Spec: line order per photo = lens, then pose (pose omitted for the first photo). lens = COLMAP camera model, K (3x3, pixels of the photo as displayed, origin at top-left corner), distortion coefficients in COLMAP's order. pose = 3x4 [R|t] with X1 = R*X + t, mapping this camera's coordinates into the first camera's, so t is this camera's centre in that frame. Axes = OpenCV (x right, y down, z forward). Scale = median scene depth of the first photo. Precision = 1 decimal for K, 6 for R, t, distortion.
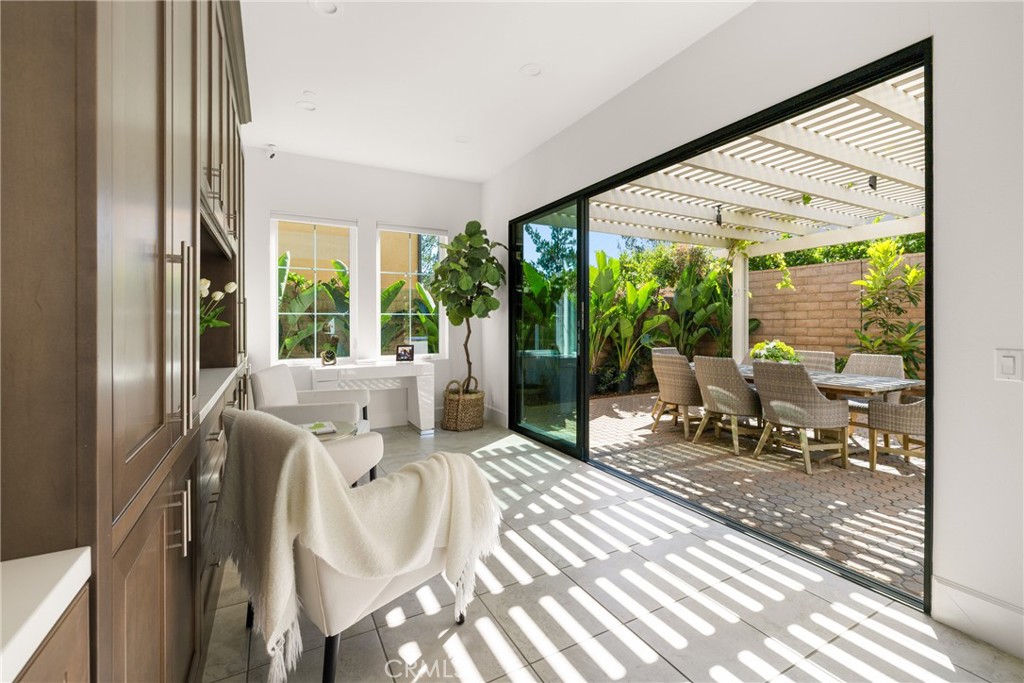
lens RADIAL K [[433.2, 0, 501.3], [0, 433.2, 321.8], [0, 0, 1]] dist [-0.000138, 0.000063]
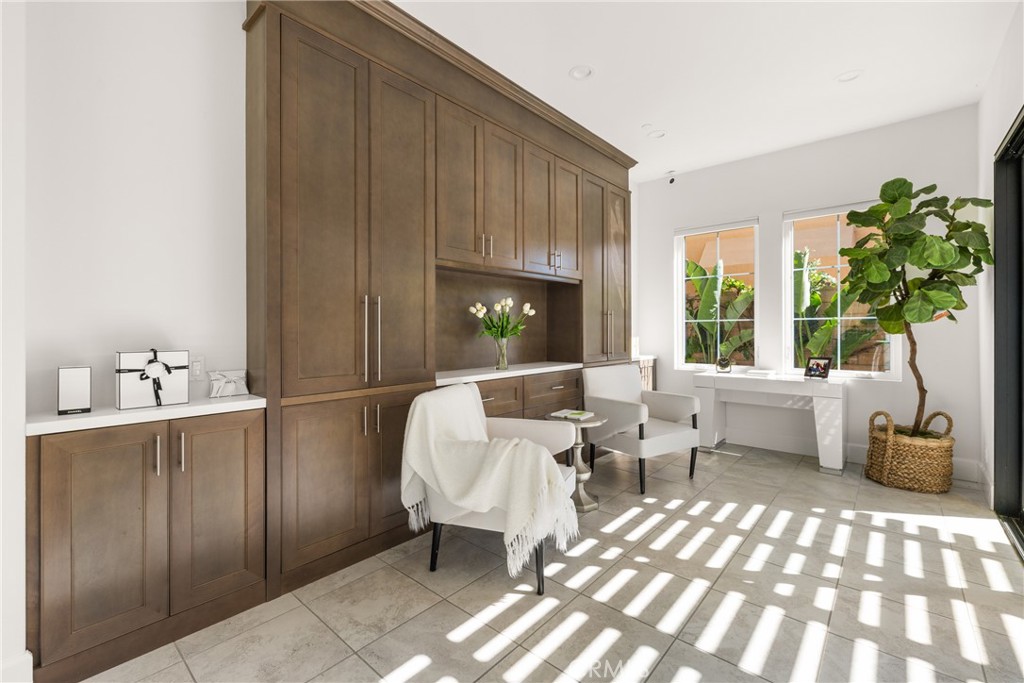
lens RADIAL K [[433.2, 0, 507.8], [0, 433.2, 333.6], [0, 0, 1]] dist [-0.000138, 0.000063]
pose [[0.351105, 0.009421, -0.936289, 0.332516], [0.003492, 0.999929, 0.011371, -0.001616], [0.936329, -0.007262, 0.351048, 0.182477]]
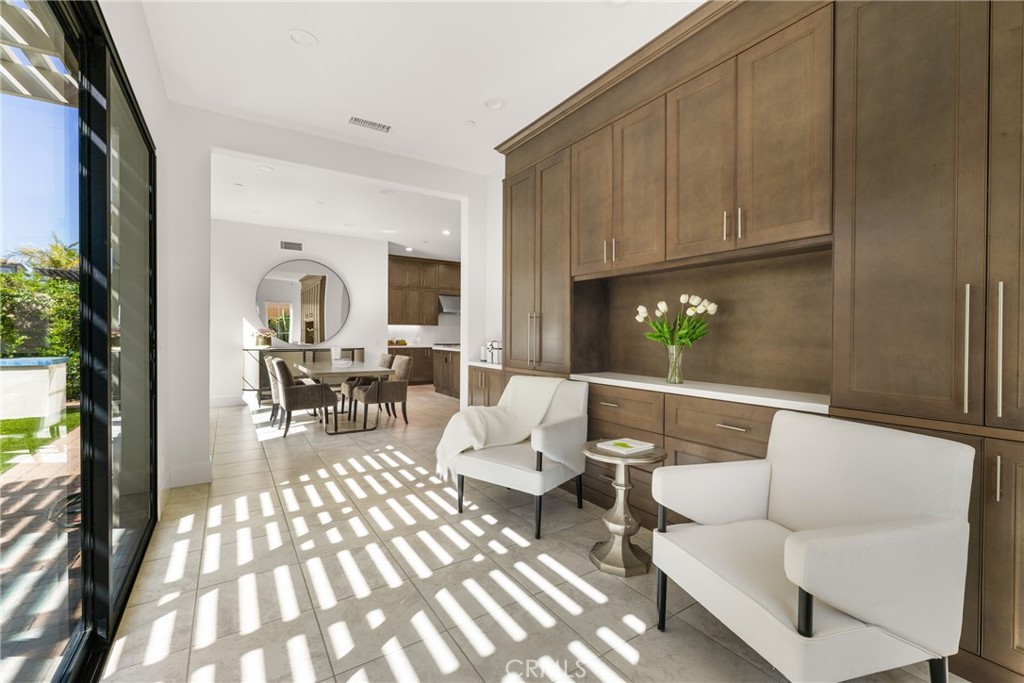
lens RADIAL K [[433.2, 0, 505.4], [0, 433.2, 335.2], [0, 0, 1]] dist [-0.000138, 0.000063]
pose [[-0.996548, 0.000145, -0.083014, -0.032523], [0.000063, 0.999999, 0.001000, 0.000629], [0.083014, 0.000991, -0.996548, 0.940982]]
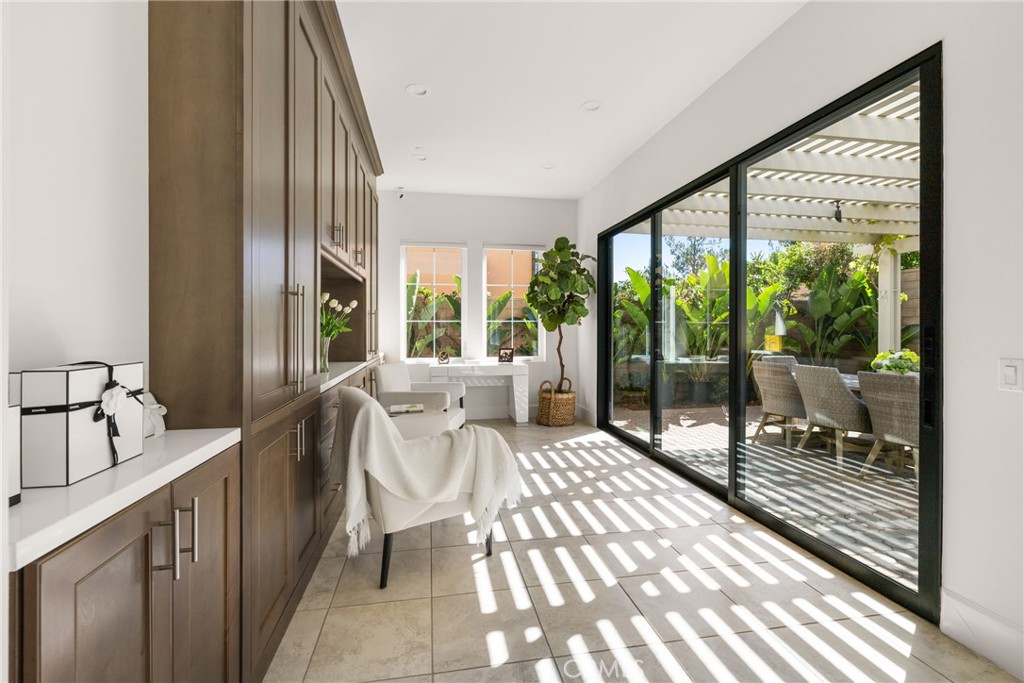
lens RADIAL K [[433.2, 0, 506.6], [0, 433.2, 328.9], [0, 0, 1]] dist [-0.000138, 0.000063]
pose [[0.952376, 0.002234, -0.304918, 0.129520], [-0.001135, 0.999992, 0.003783, -0.001848], [0.304924, -0.003256, 0.952371, -0.089971]]
